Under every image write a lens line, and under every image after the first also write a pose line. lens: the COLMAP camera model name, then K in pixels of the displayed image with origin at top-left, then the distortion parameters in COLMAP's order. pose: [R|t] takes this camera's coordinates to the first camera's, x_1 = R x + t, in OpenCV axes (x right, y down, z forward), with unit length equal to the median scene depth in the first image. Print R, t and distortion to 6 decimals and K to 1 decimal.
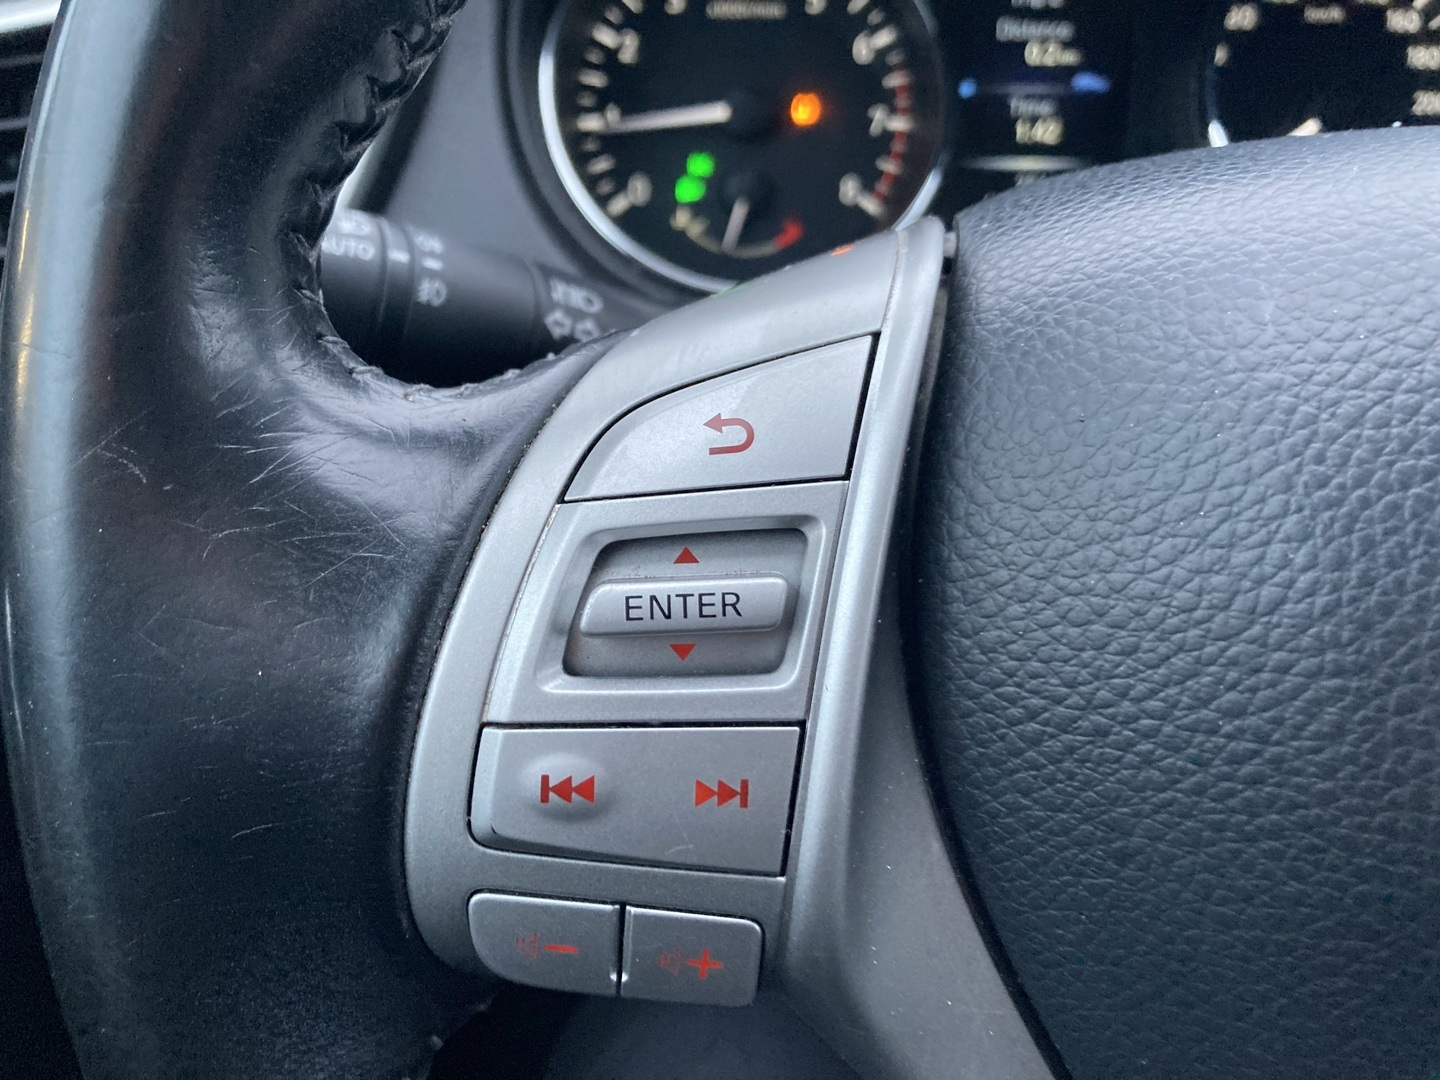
lens RADIAL K [[1181.6, 0, 711.7], [0, 1181.6, 545.8], [0, 0, 1]] dist [0.067431, -0.100139]
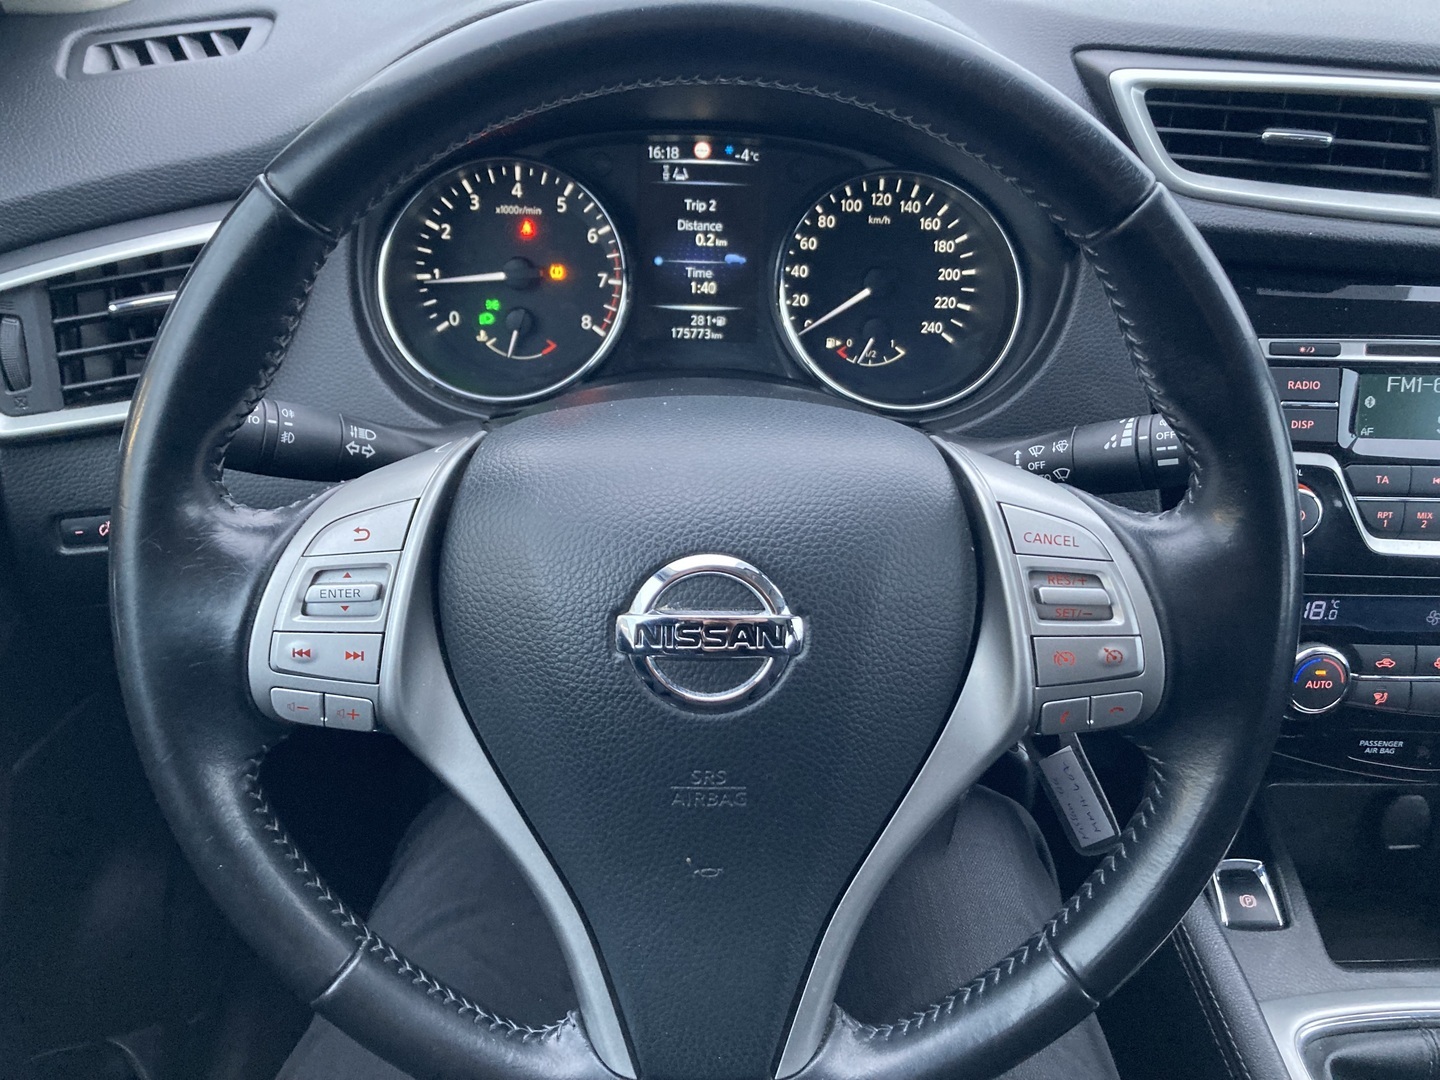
lens RADIAL K [[1181.6, 0, 711.7], [0, 1181.6, 545.8], [0, 0, 1]] dist [0.067431, -0.100139]
pose [[0.999678, 0.021717, 0.013130, 0.817055], [-0.022287, 0.998740, 0.044967, -0.210933], [-0.012136, -0.045245, 0.998902, -1.887738]]
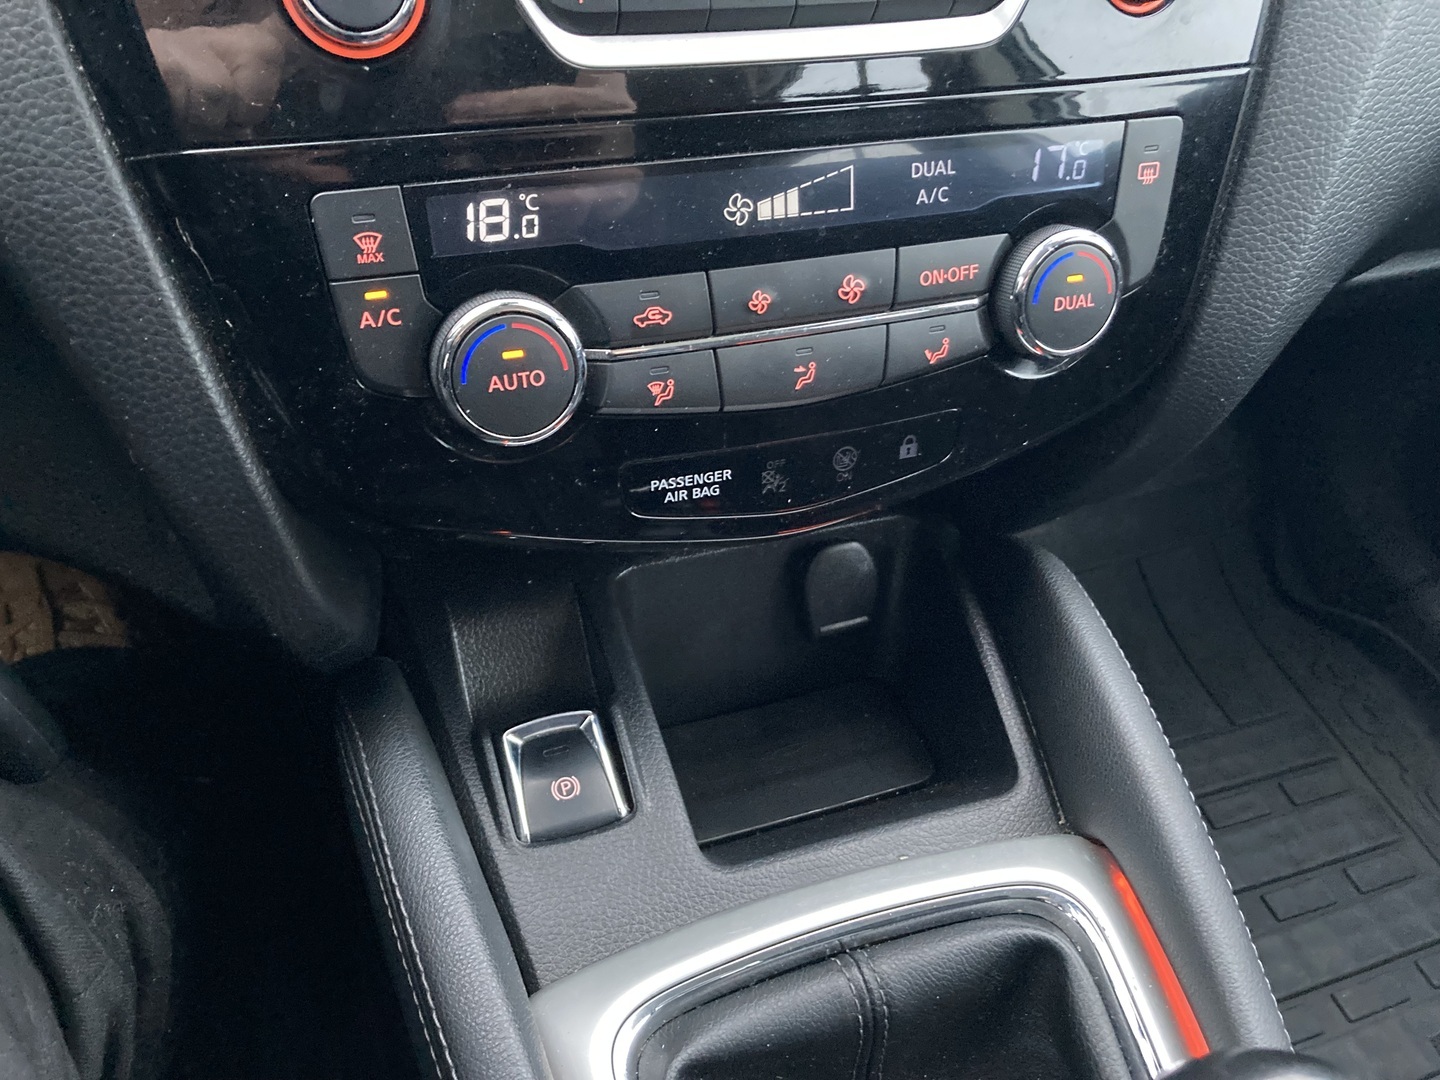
lens RADIAL K [[1181.6, 0, 711.7], [0, 1181.6, 545.8], [0, 0, 1]] dist [0.067431, -0.100139]
pose [[0.950126, -0.165240, 0.264492, 2.812063], [0.105295, 0.968263, 0.226670, 0.284487], [-0.293553, -0.187516, 0.937371, 0.347163]]
